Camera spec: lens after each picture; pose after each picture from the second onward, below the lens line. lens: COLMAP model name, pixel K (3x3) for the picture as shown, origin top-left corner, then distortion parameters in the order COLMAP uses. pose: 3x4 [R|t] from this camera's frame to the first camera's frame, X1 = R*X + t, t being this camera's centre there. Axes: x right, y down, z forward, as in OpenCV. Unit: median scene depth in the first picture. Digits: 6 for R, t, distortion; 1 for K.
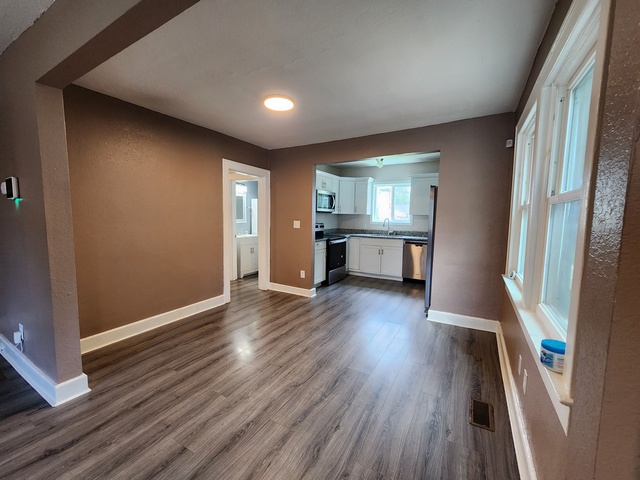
lens RADIAL K [[268.5, 0, 320.0], [0, 268.5, 240.0], [0, 0, 1]] dist [-0.003243, -0.000055]
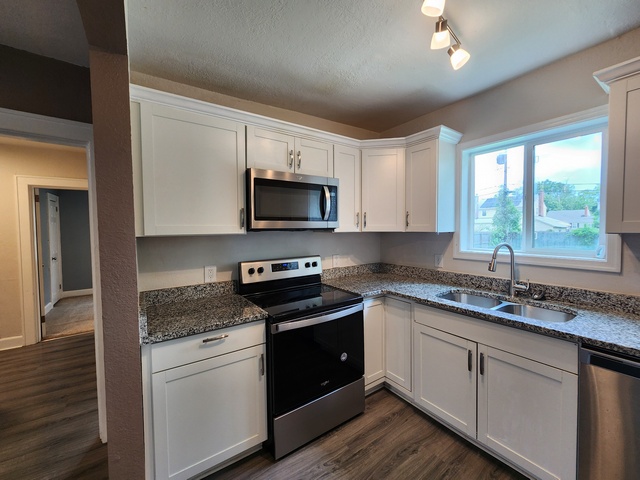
lens RADIAL K [[268.5, 0, 320.0], [0, 268.5, 240.0], [0, 0, 1]] dist [-0.003243, -0.000055]
pose [[0.911134, -0.007103, -0.412049, 0.182409], [-0.015323, 0.998576, -0.051097, -0.065409], [0.411825, 0.052870, 0.909728, 0.624473]]
